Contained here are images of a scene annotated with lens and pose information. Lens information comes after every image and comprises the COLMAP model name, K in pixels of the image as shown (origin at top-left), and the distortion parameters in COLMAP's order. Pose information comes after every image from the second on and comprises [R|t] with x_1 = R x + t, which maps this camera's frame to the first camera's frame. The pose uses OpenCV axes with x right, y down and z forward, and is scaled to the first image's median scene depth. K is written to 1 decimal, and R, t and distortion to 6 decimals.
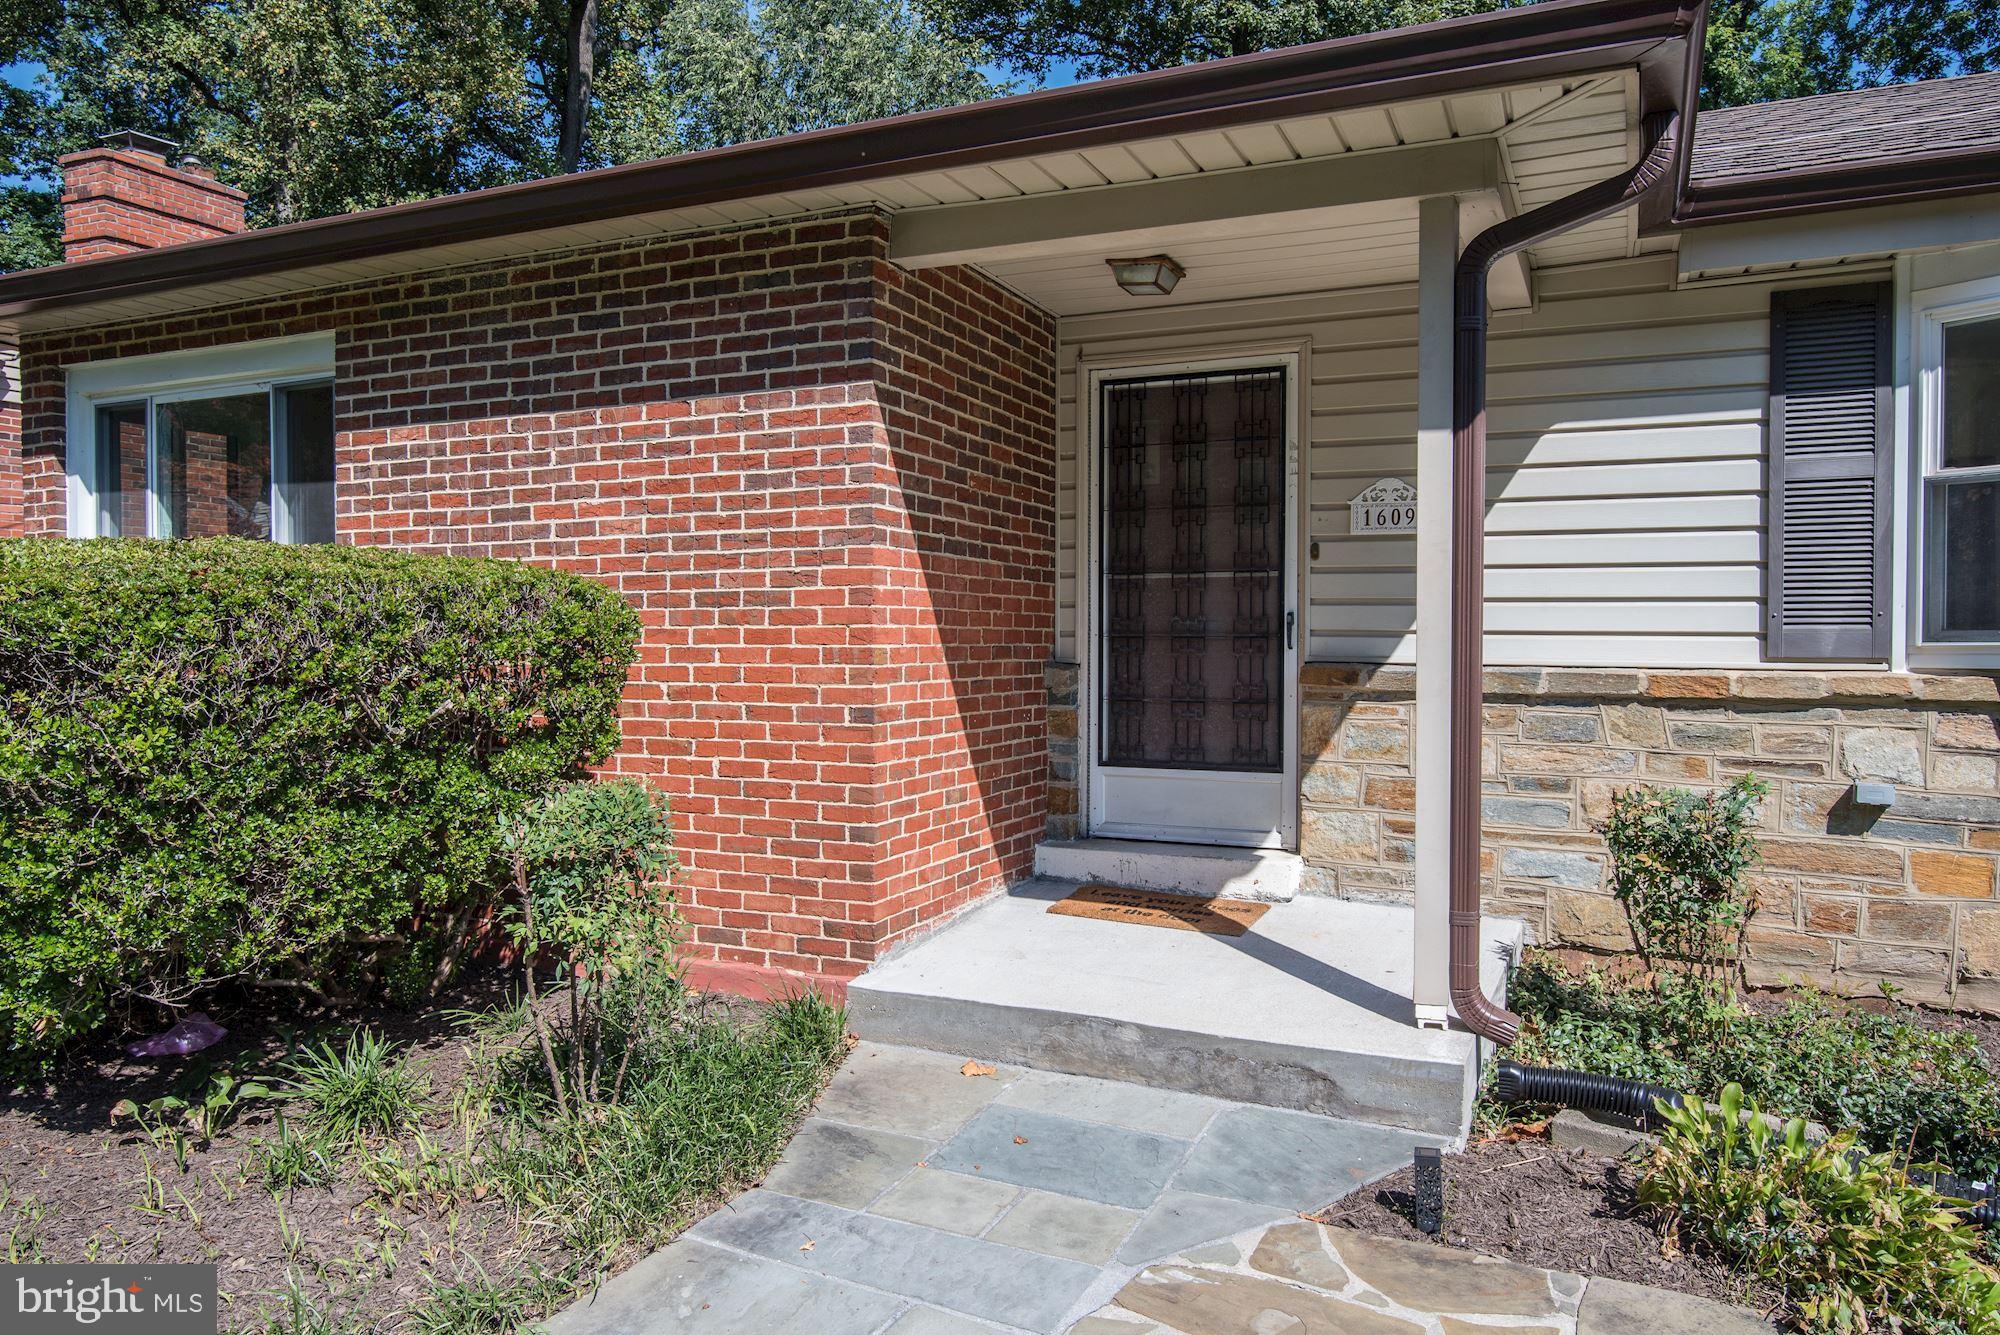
lens RADIAL K [[1373.1, 0, 996.0], [0, 1373.1, 664.4], [0, 0, 1]] dist [-0.003874, -0.001746]
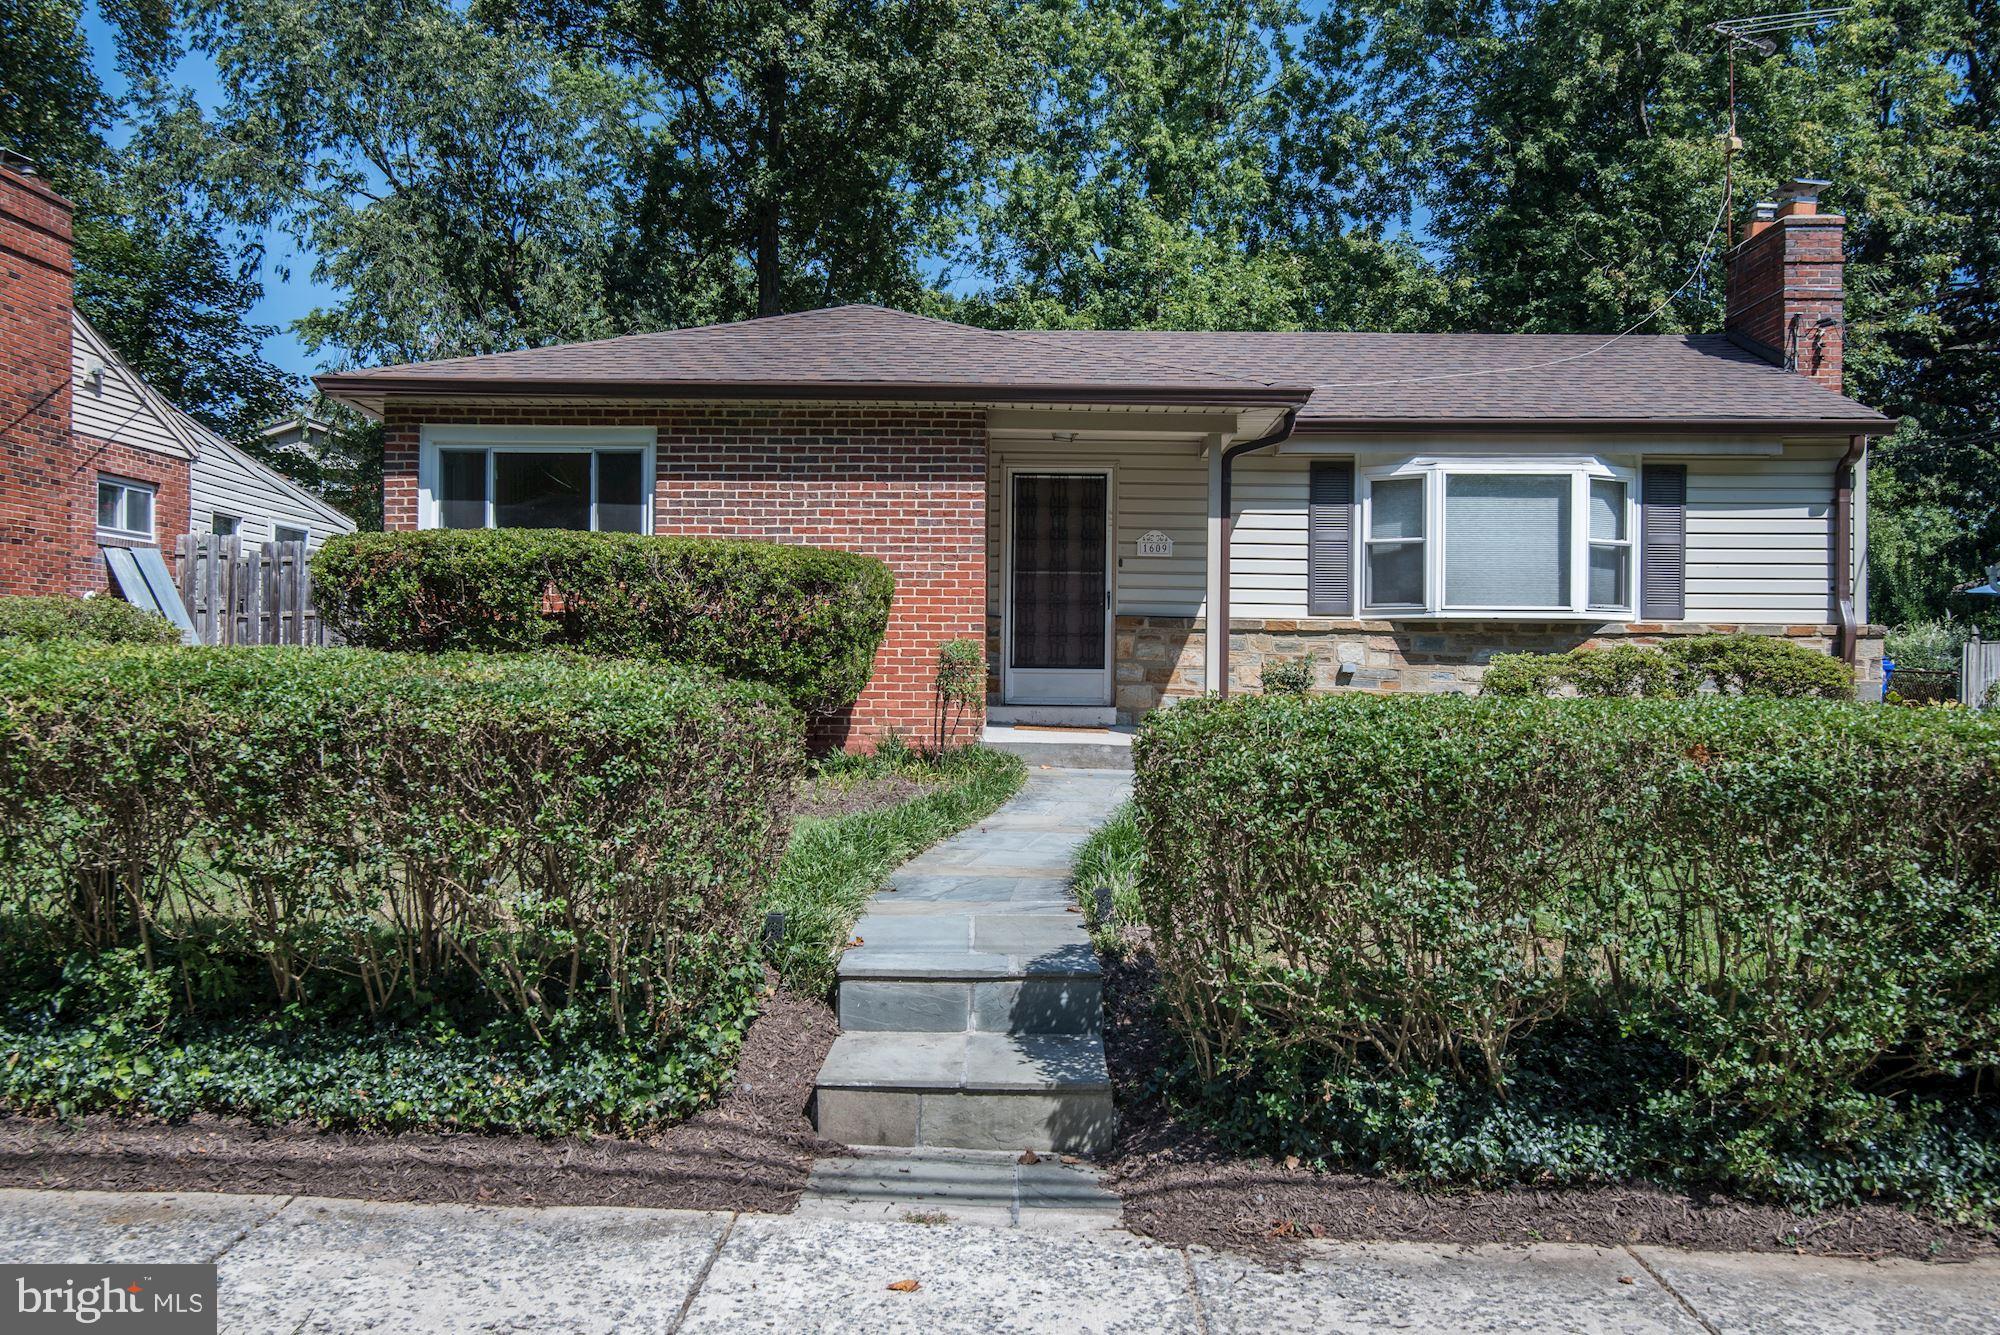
lens RADIAL K [[1832.4, 0, 999.4], [0, 1832.4, 672.5], [0, 0, 1]] dist [-0.007626, 0.000000]
pose [[0.915504, 0.012025, 0.402129, -1.196514], [-0.003200, 0.999739, -0.022610, 0.168115], [-0.402296, 0.019413, 0.915304, -1.676128]]
